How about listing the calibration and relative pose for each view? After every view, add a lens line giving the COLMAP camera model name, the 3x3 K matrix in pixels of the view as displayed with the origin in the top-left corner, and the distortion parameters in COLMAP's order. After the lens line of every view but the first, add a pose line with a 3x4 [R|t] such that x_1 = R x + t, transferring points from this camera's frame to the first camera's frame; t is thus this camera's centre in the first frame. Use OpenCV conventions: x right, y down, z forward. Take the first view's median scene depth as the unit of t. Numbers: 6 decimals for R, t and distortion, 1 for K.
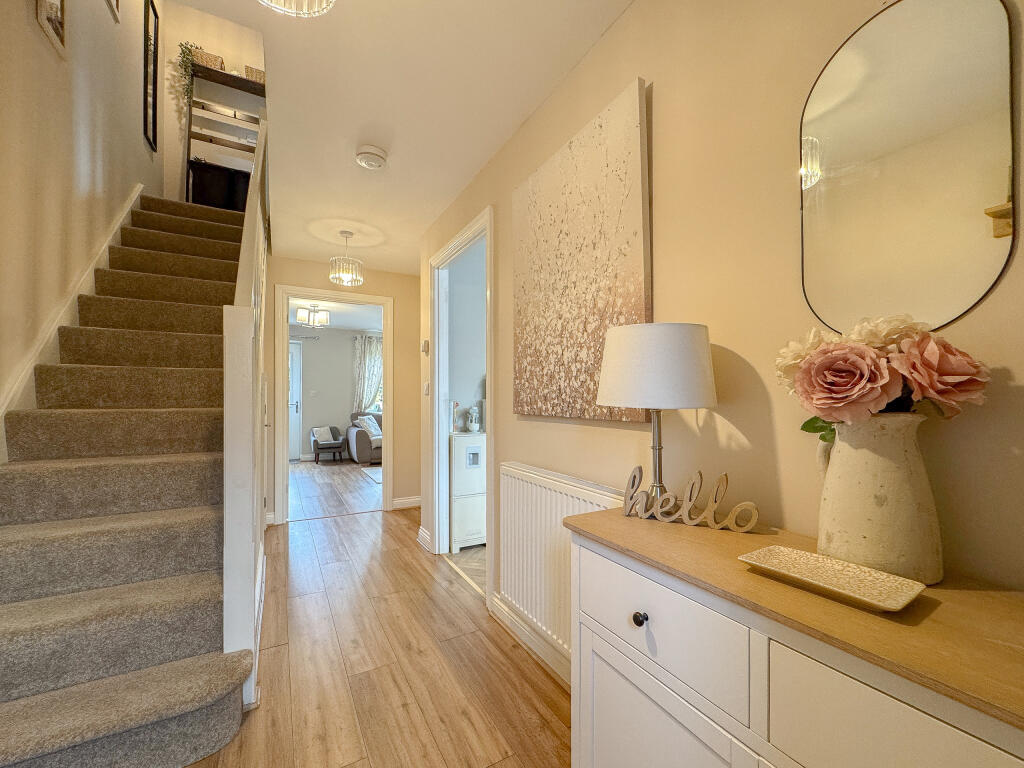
lens RADIAL K [[411.7, 0, 512.1], [0, 411.7, 389.3], [0, 0, 1]] dist [-0.003104, -0.000041]
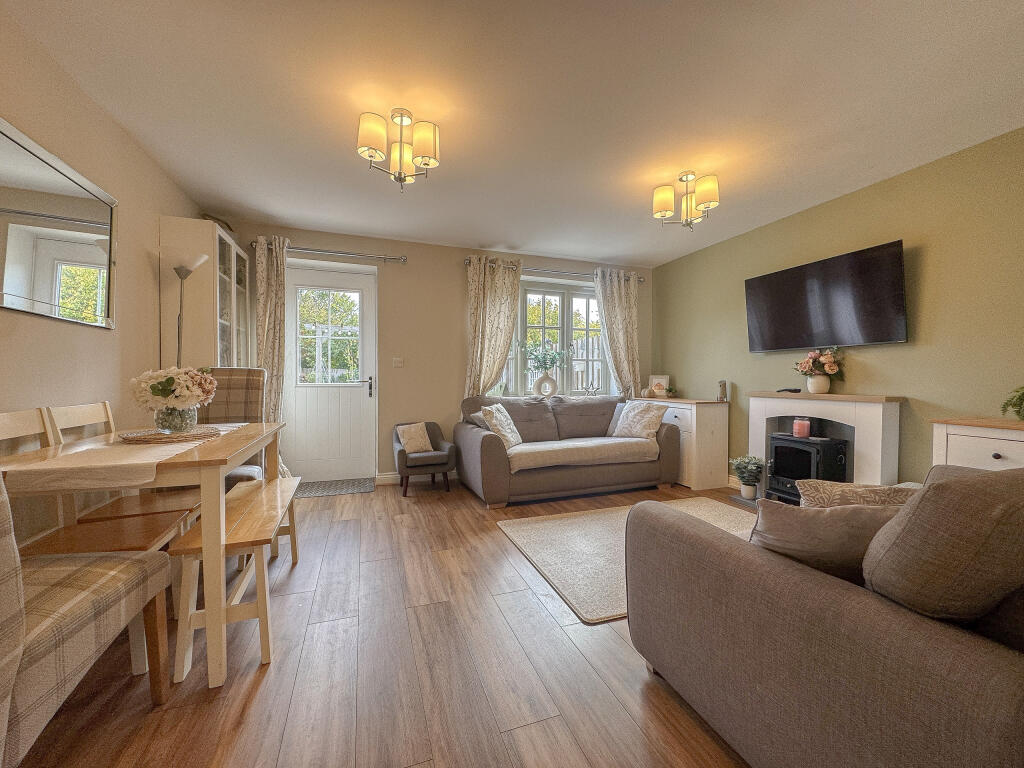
lens RADIAL K [[411.7, 0, 511.9], [0, 411.7, 379.8], [0, 0, 1]] dist [-0.003104, -0.000041]
pose [[0.982878, -0.003685, -0.184221, -0.232549], [0.006595, 0.999863, 0.015184, 0.025433], [0.184140, -0.016139, 0.982768, 0.489183]]
